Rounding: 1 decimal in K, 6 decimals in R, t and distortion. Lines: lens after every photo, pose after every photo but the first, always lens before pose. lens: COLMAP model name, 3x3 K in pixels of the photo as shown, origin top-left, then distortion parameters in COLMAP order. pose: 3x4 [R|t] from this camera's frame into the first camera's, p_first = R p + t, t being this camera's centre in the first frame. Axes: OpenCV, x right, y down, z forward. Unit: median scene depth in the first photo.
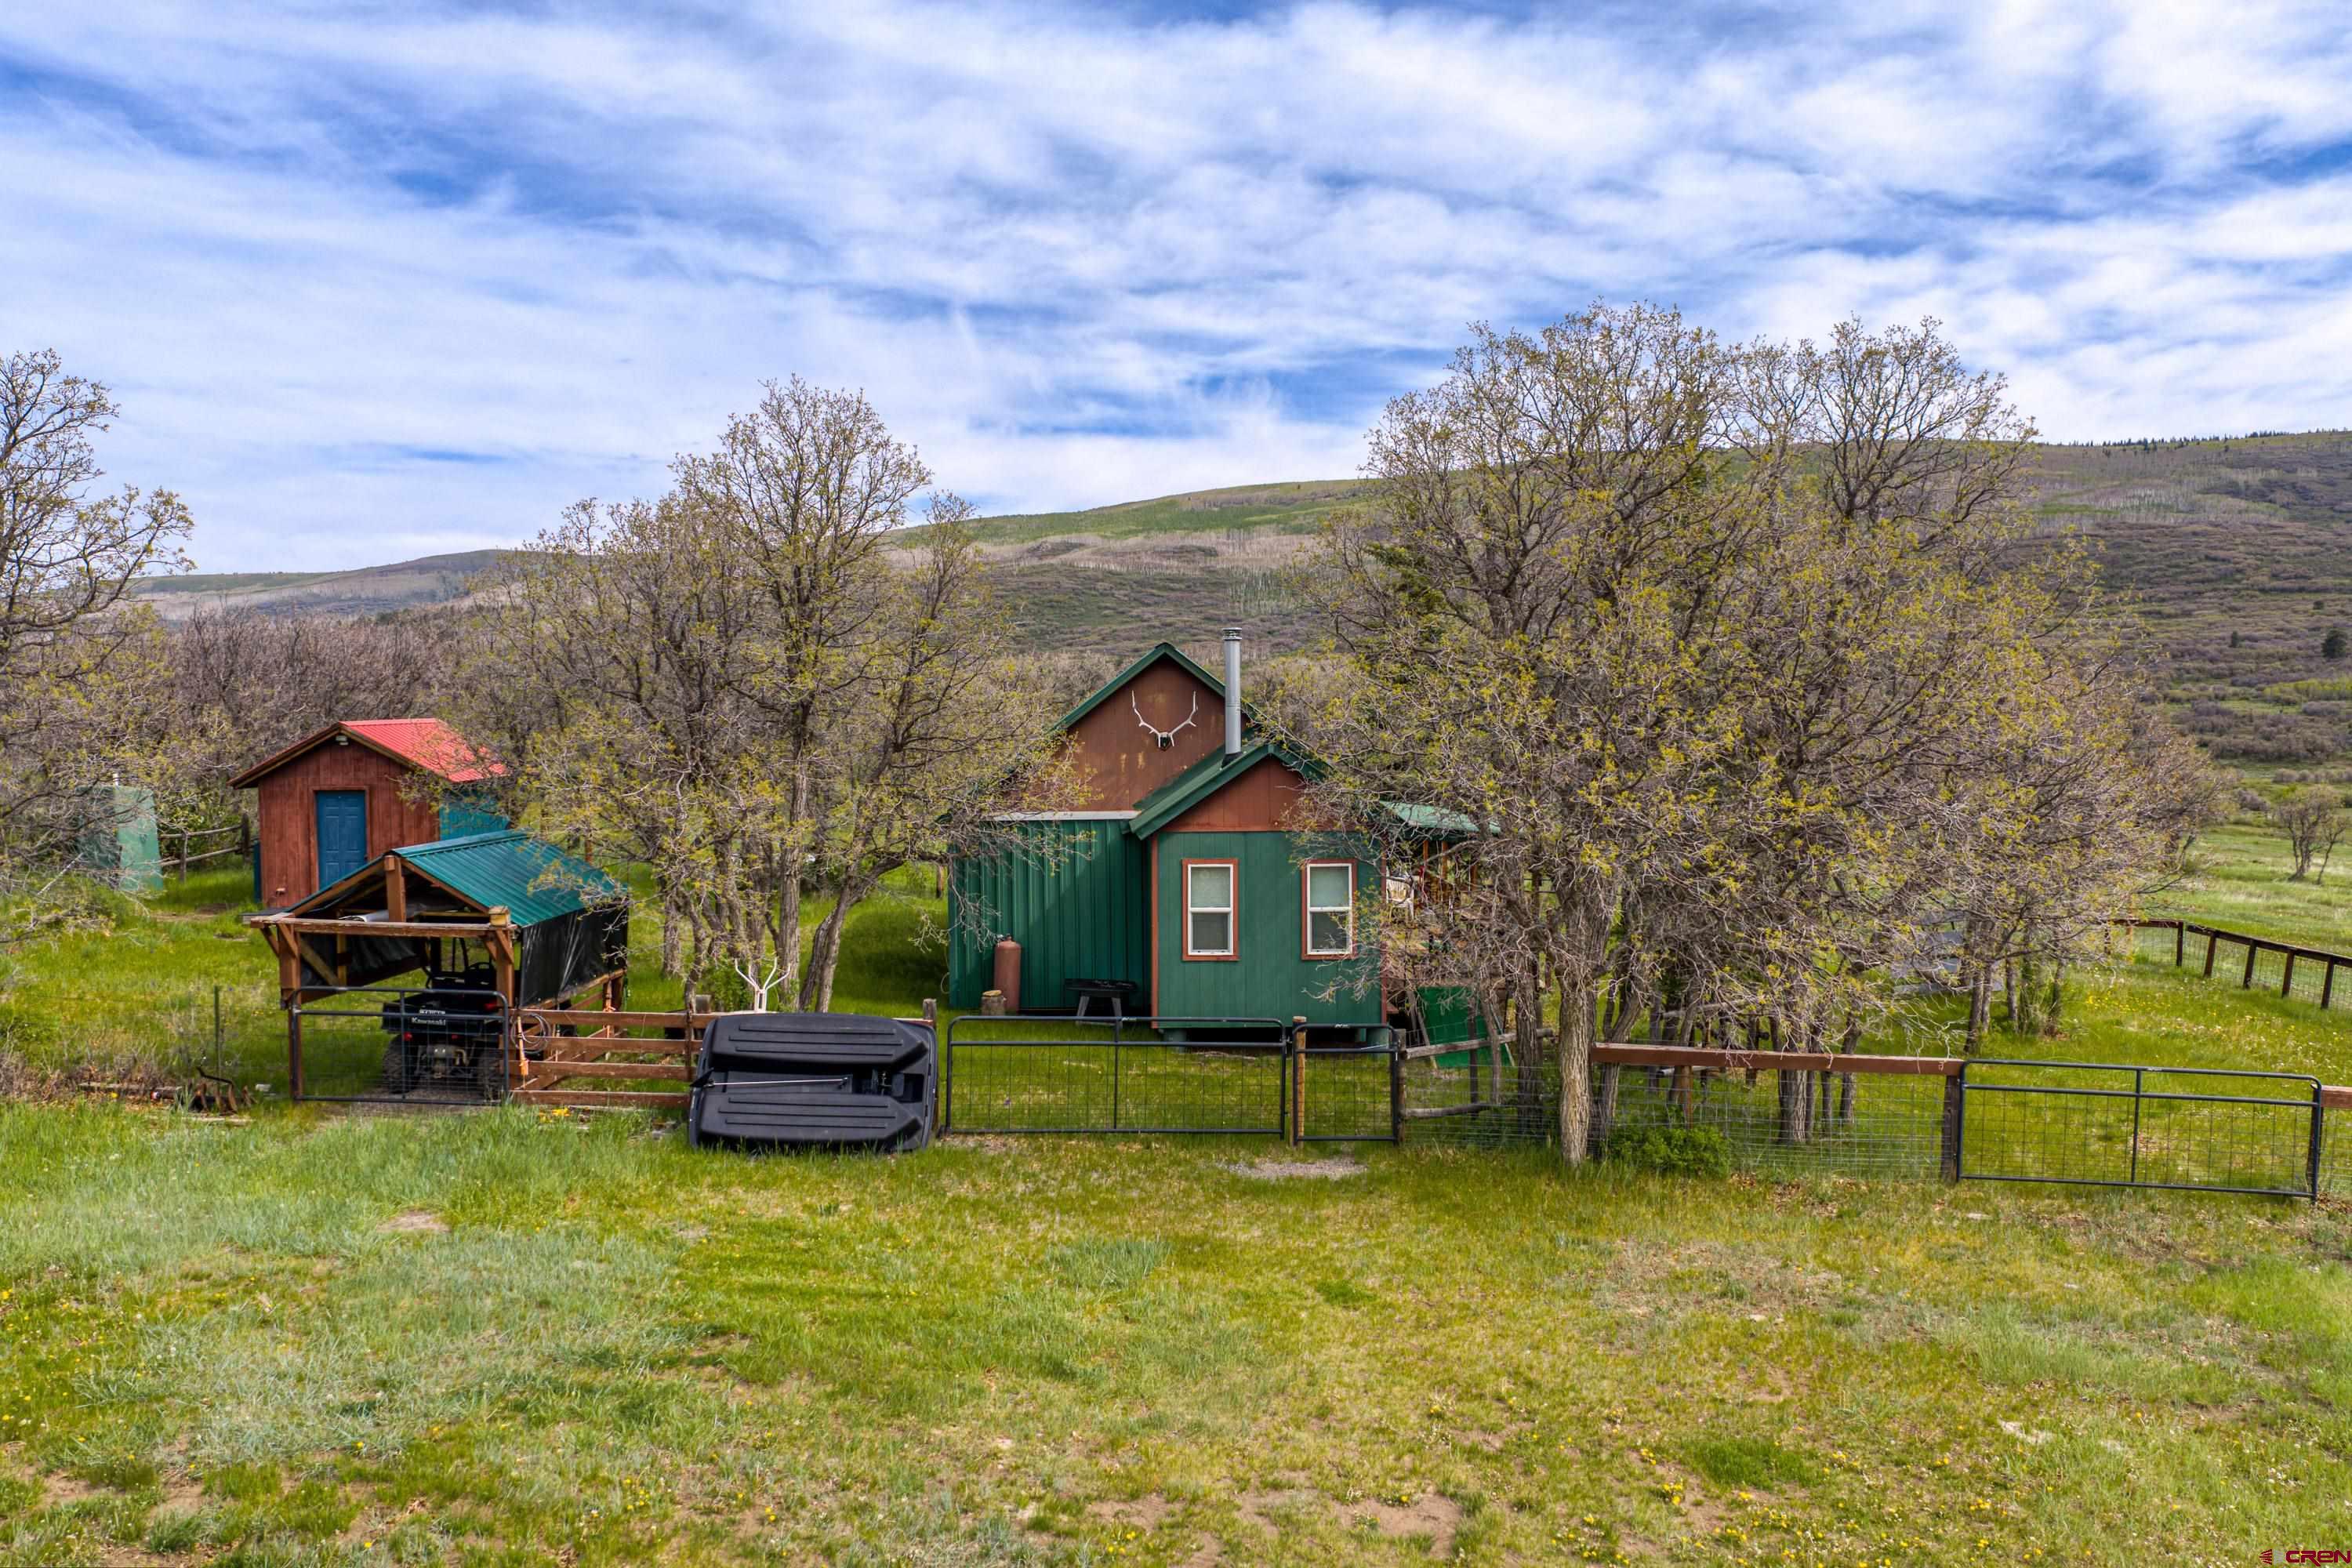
lens RADIAL K [[1975.2, 0, 1176.0], [0, 1975.2, 784.0], [0, 0, 1]] dist [0.009651, 0.004537]
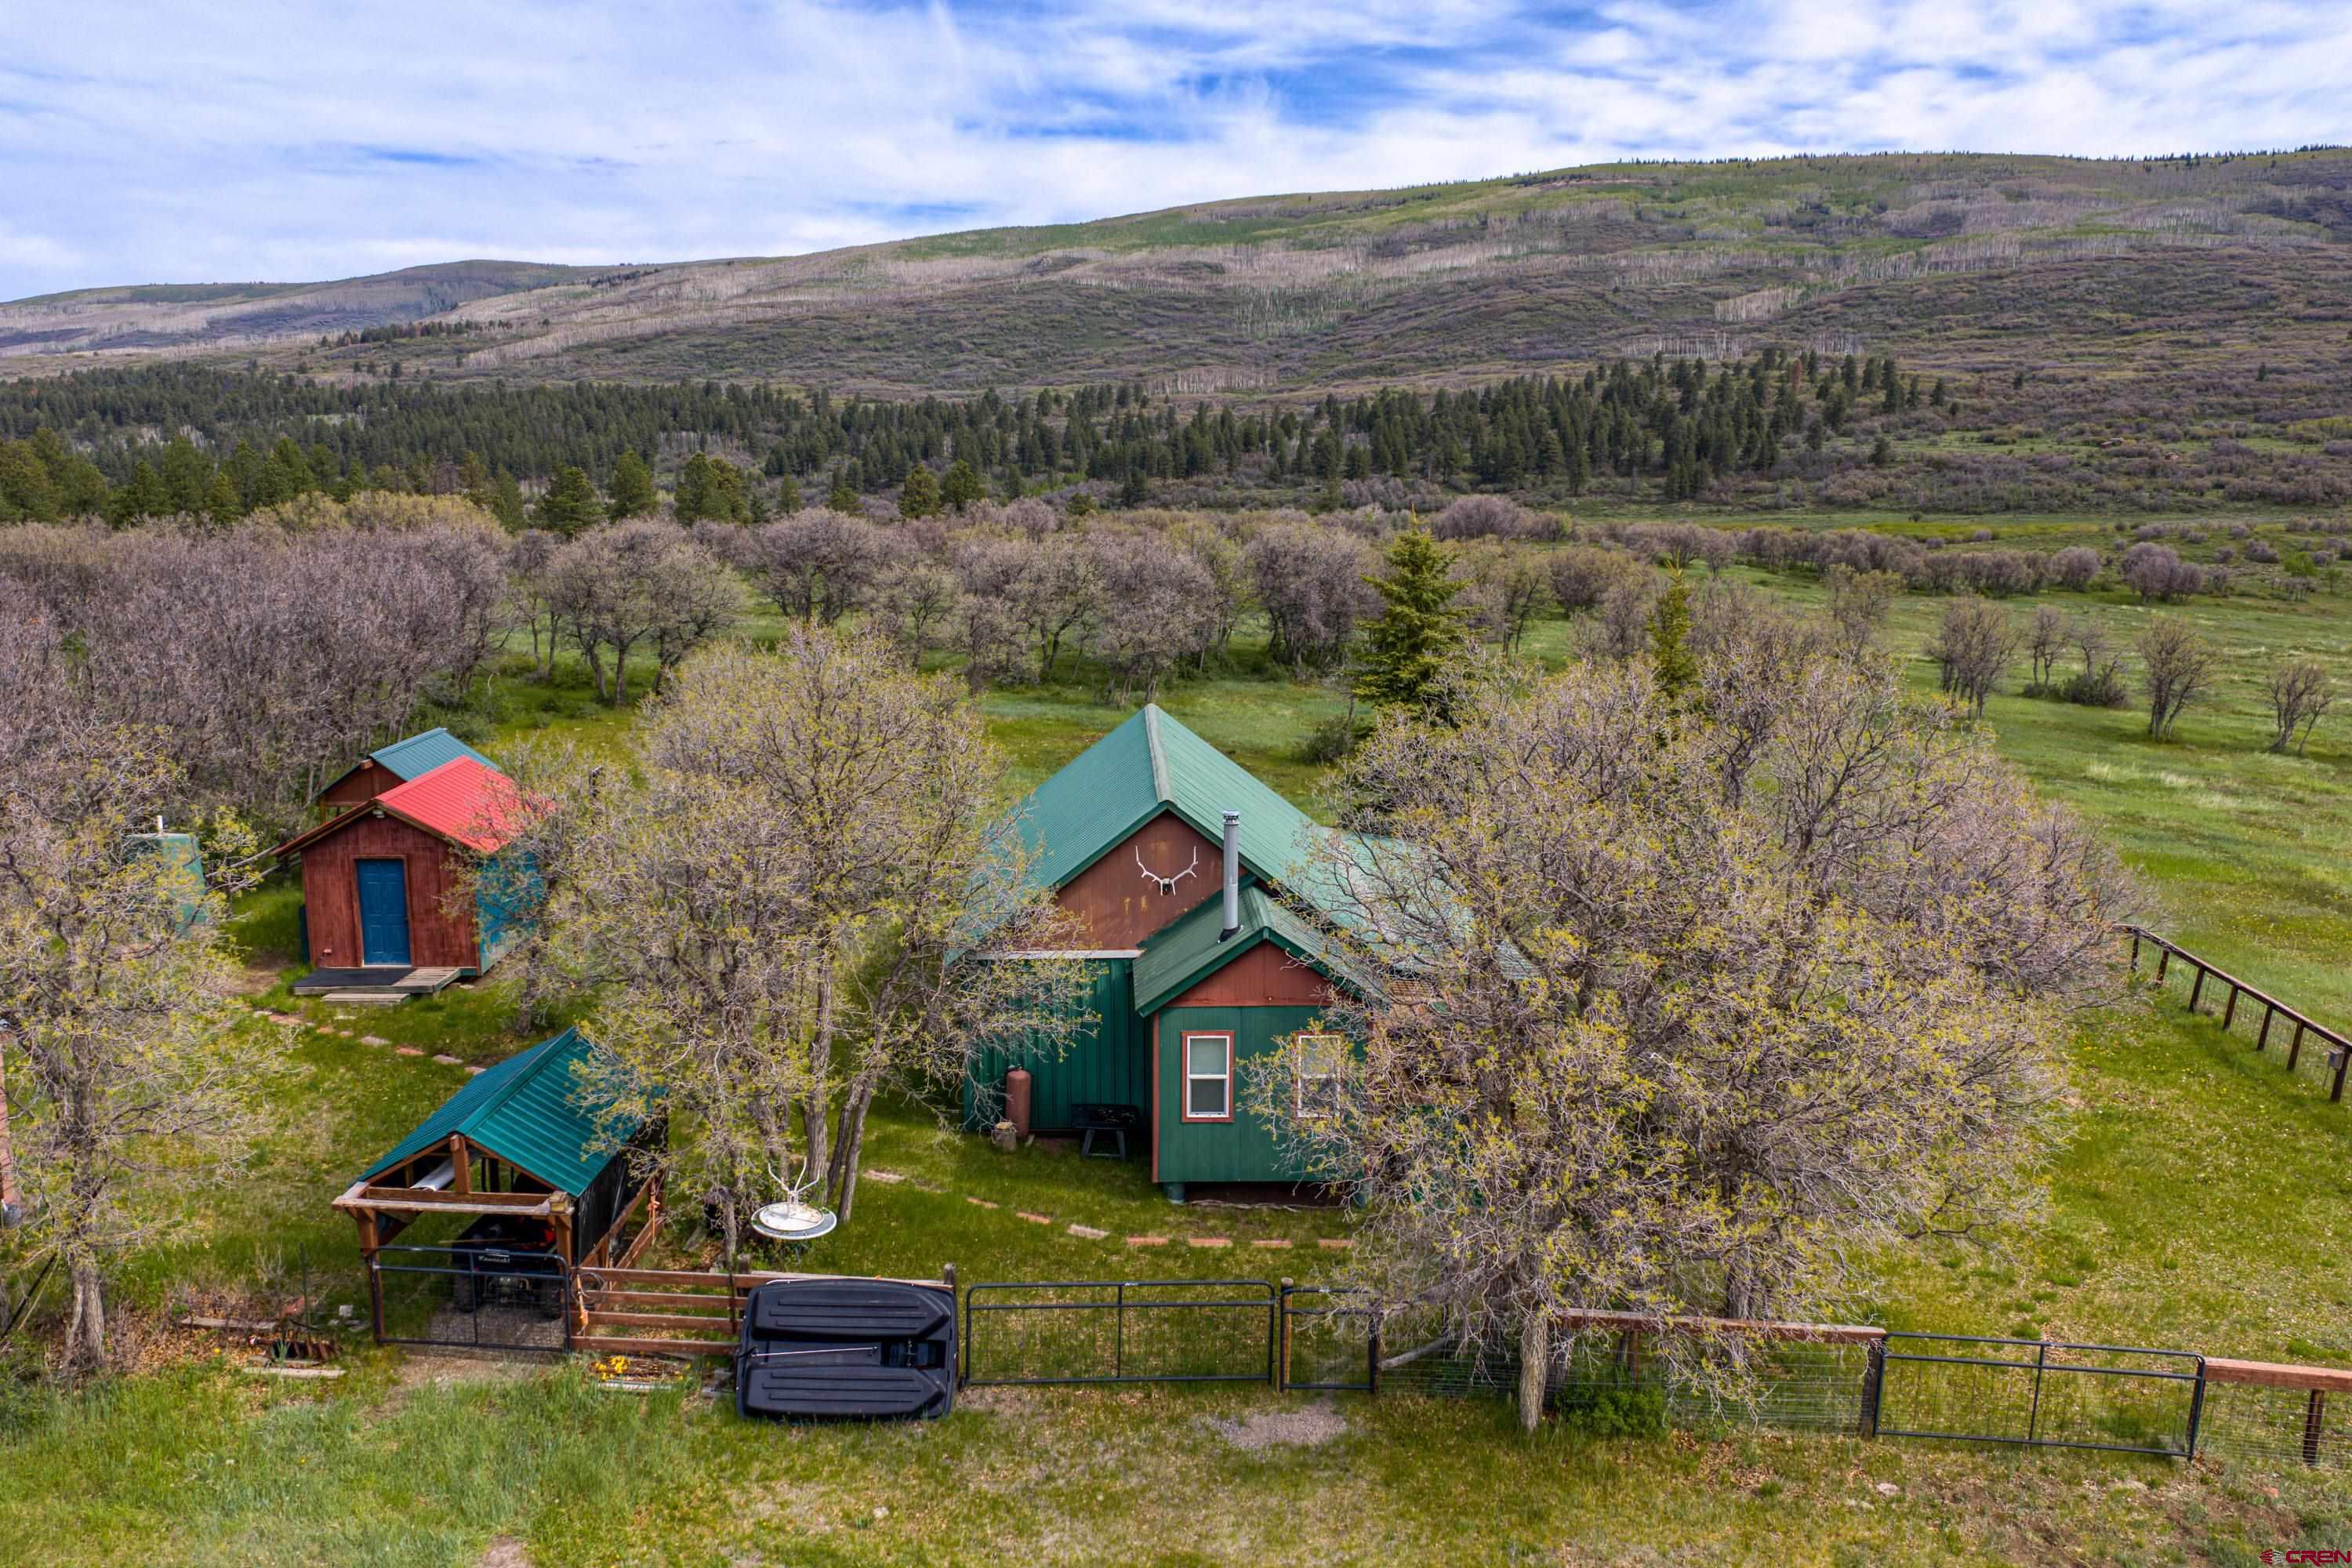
lens RADIAL K [[1995.2, 0, 1176.0], [0, 1995.2, 784.0], [0, 0, 1]] dist [-0.052638, 0.117862]
pose [[0.999969, 0.007827, -0.000590, -0.000429], [-0.007664, 0.989803, 0.142238, -0.225353], [0.001697, -0.142229, 0.989832, -0.039322]]
